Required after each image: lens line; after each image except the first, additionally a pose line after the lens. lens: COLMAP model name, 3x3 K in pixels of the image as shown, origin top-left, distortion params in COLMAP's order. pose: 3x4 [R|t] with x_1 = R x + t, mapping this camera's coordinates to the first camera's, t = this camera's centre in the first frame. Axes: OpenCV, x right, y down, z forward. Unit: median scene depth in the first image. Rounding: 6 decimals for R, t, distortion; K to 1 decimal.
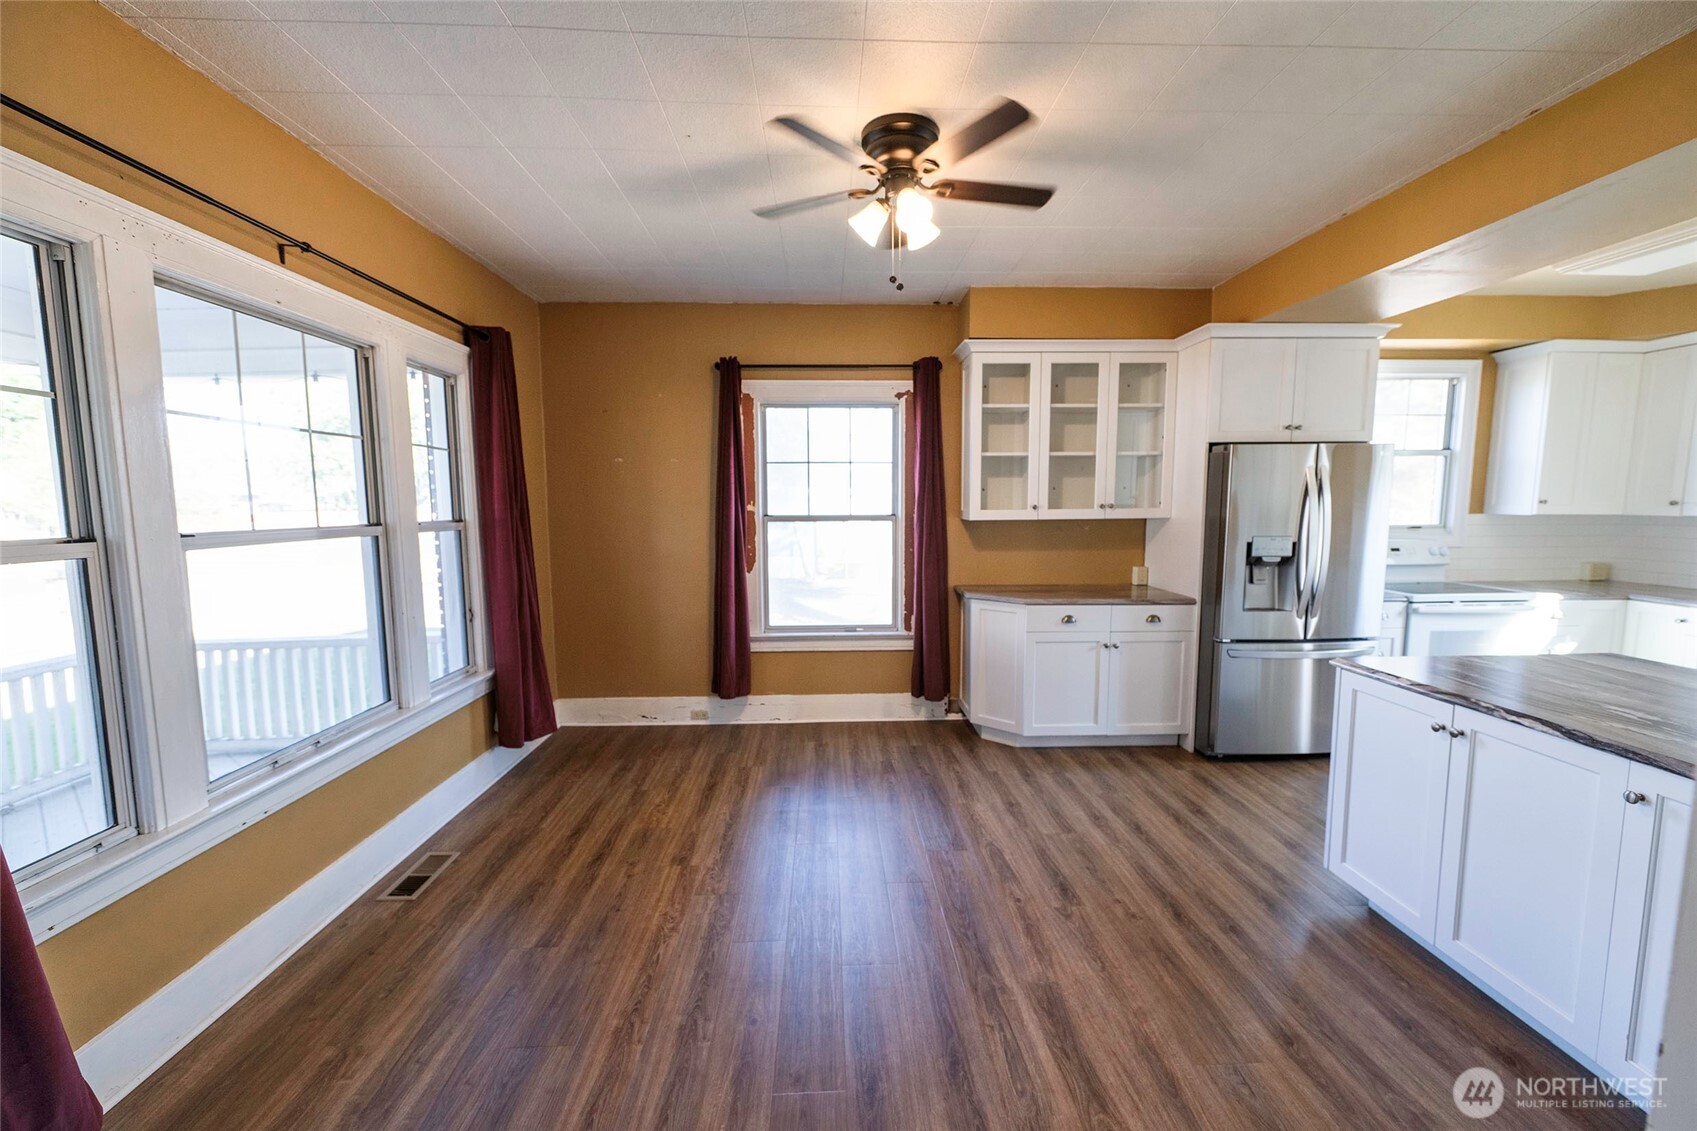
lens RADIAL K [[659.5, 0, 849.6], [0, 659.5, 569.1], [0, 0, 1]] dist [-0.007941, -0.000021]
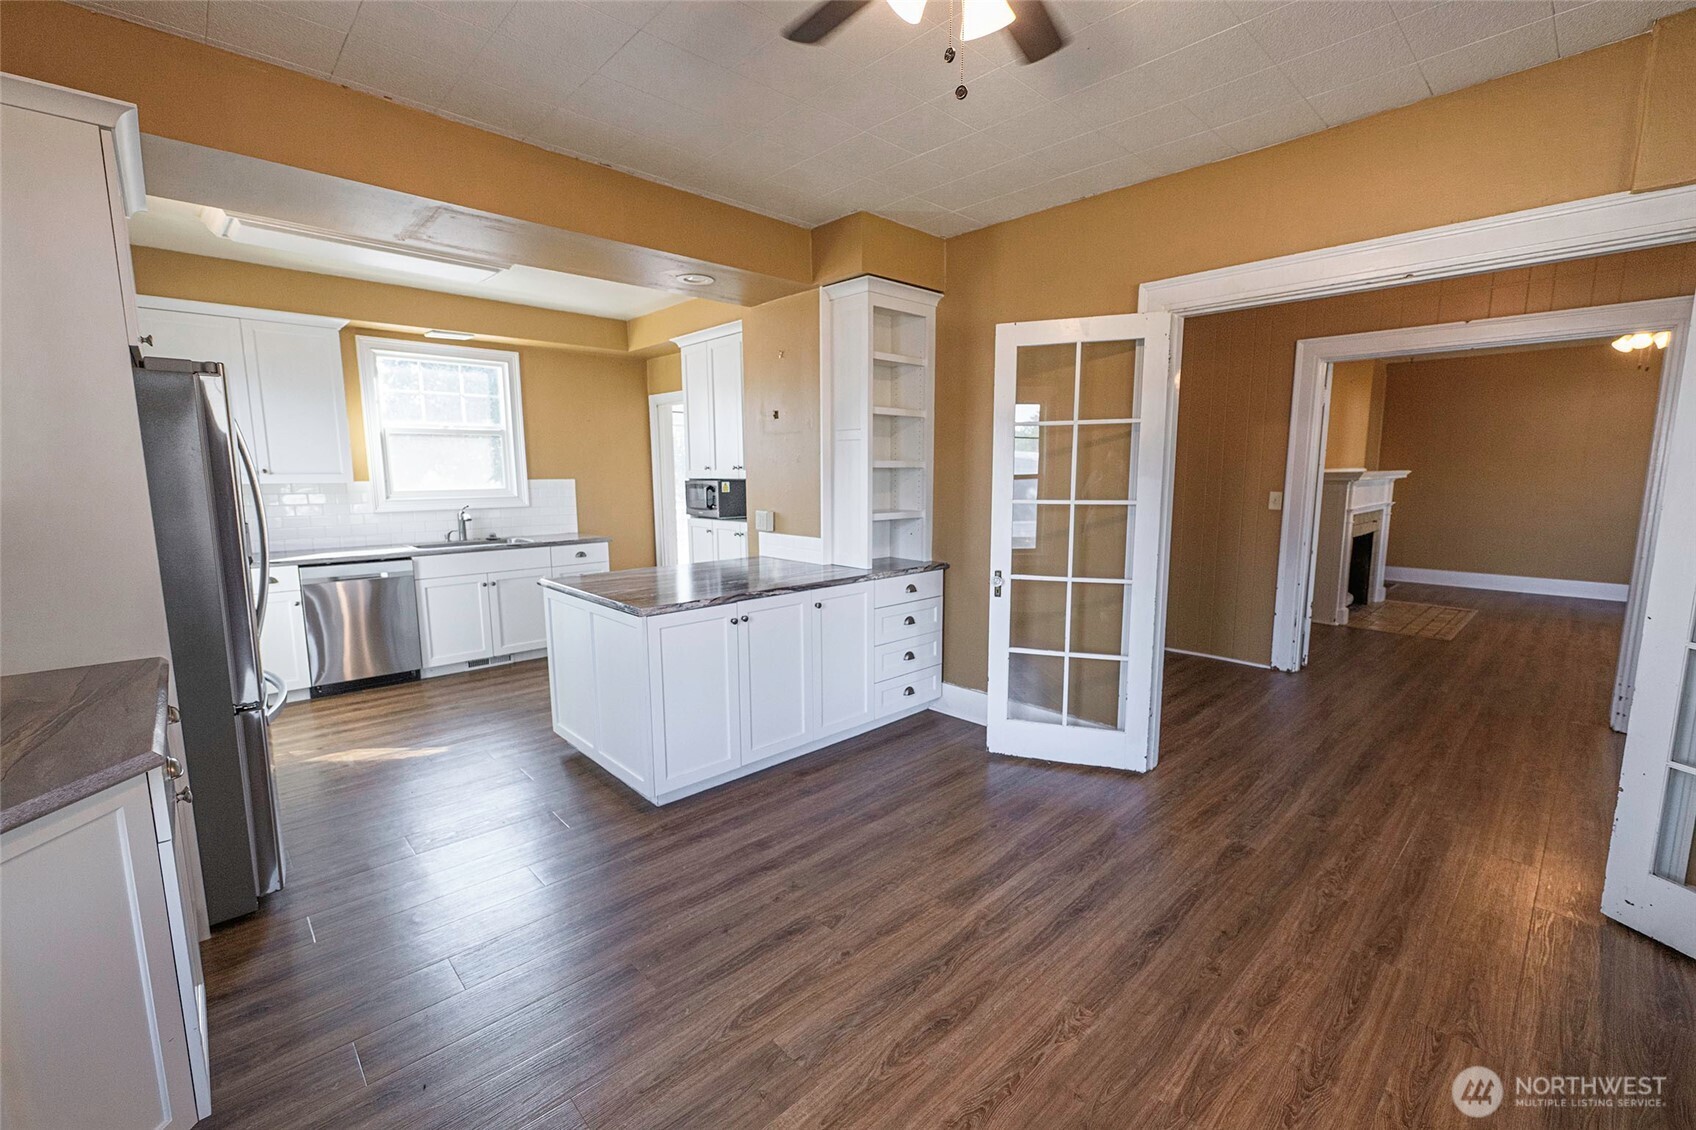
lens RADIAL K [[709.1, 0, 850.7], [0, 709.1, 567.4], [0, 0, 1]] dist [-0.001085, 0.000082]
pose [[-0.662696, -0.093575, 0.743019, -0.418533], [0.080841, 0.977426, 0.195199, -0.156768], [-0.744512, 0.189424, -0.640172, 1.748935]]
